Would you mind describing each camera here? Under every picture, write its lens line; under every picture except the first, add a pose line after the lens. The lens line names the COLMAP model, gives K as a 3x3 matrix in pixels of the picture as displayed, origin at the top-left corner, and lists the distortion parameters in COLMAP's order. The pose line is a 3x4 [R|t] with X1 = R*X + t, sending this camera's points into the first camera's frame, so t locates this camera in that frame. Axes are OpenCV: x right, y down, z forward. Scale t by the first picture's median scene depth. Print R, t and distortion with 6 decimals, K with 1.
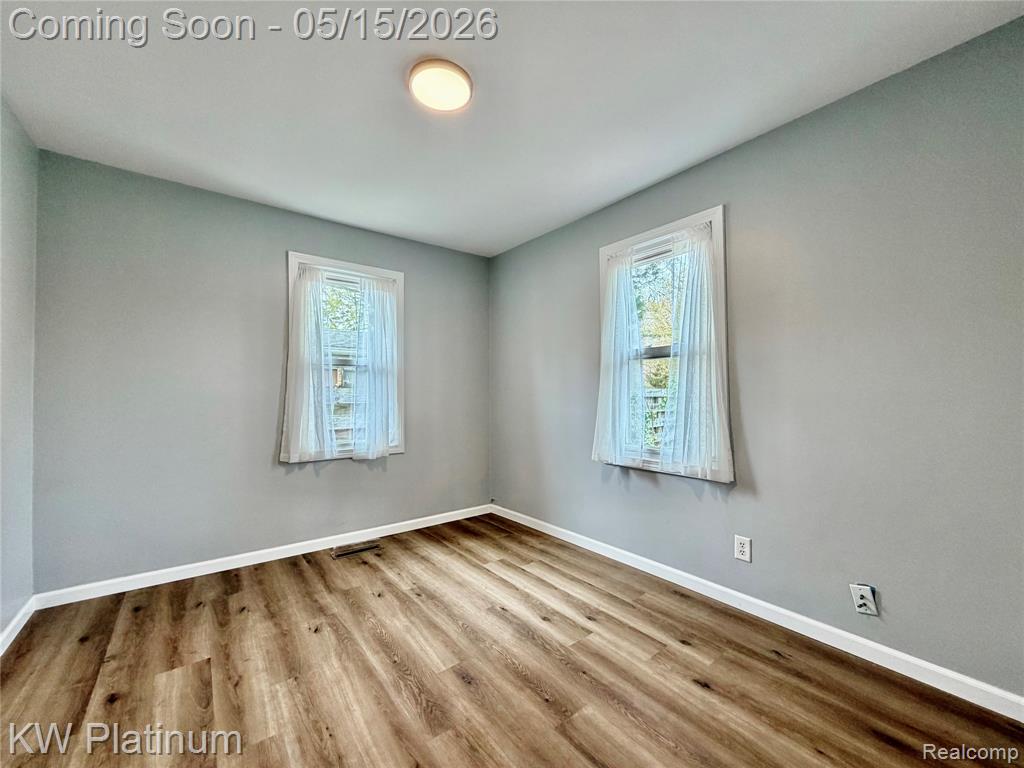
lens RADIAL K [[406.9, 0, 510.6], [0, 406.9, 385.0], [0, 0, 1]] dist [-0.001046, 0.000136]
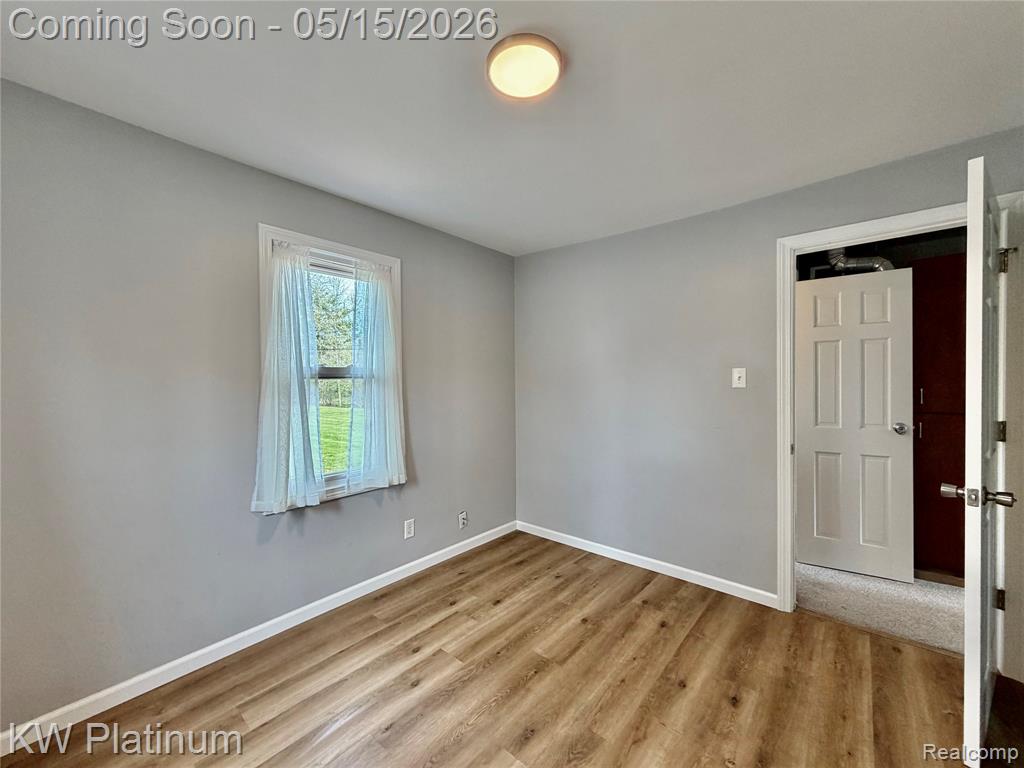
lens RADIAL K [[406.9, 0, 510.6], [0, 406.9, 385.0], [0, 0, 1]] dist [-0.001046, 0.000136]
pose [[-0.196817, -0.004039, 0.980432, -0.841596], [-0.005277, 0.999981, 0.003060, -0.073650], [-0.980426, -0.004571, -0.196834, 1.014719]]
